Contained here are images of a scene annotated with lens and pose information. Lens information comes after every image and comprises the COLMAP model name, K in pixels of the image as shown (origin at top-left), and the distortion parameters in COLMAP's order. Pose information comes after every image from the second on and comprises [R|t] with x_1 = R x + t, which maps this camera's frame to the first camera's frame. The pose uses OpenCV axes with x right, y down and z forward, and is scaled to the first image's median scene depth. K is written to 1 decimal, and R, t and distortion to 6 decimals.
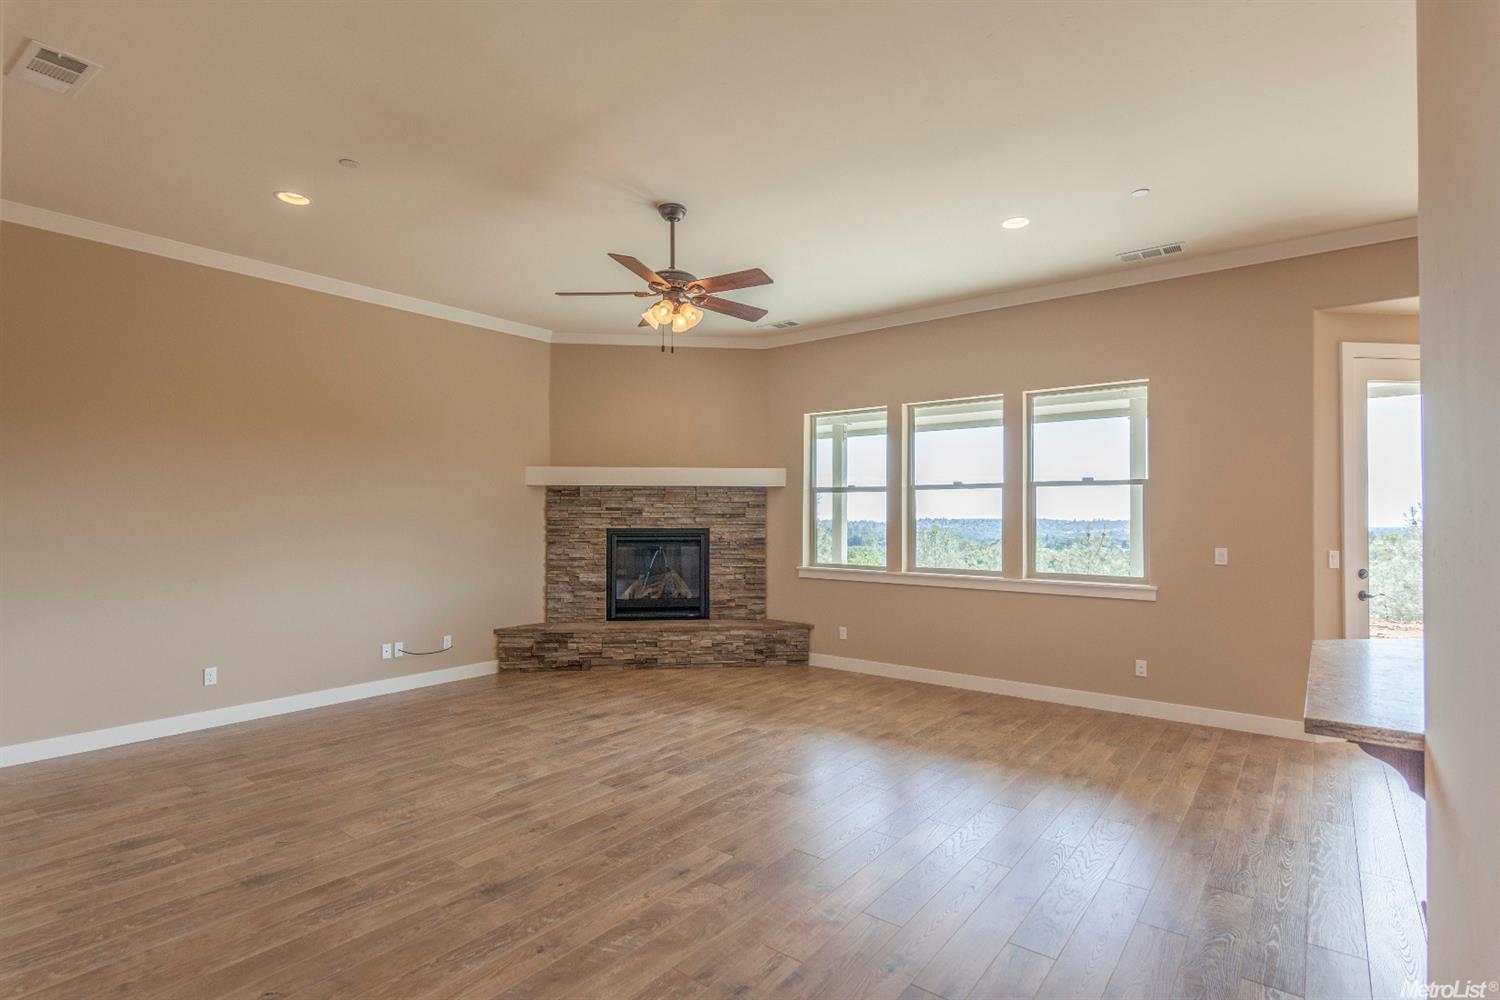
lens RADIAL K [[737.4, 0, 748.0], [0, 737.4, 512.2], [0, 0, 1]] dist [0.002327, -0.000241]
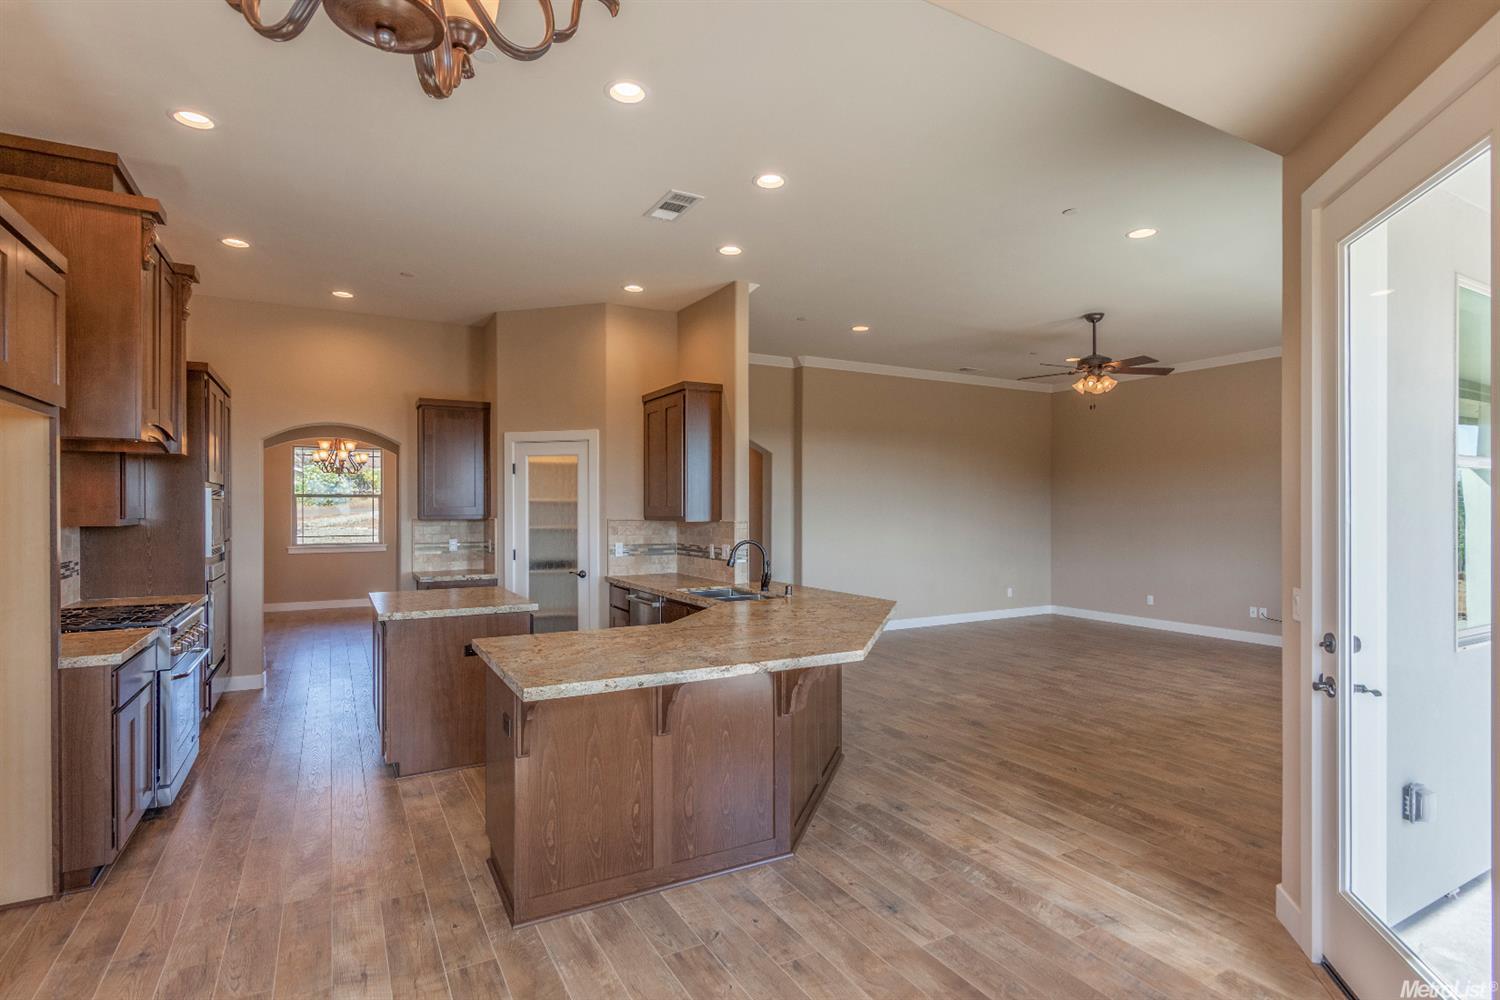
lens RADIAL K [[755.7, 0, 740.1], [0, 755.7, 500.3], [0, 0, 1]] dist [-0.000962, -0.001176]
pose [[-0.390800, -0.008479, -0.920437, 1.466492], [-0.000099, 0.999958, -0.009170, -0.008524], [0.920476, -0.003493, -0.390784, 0.836151]]
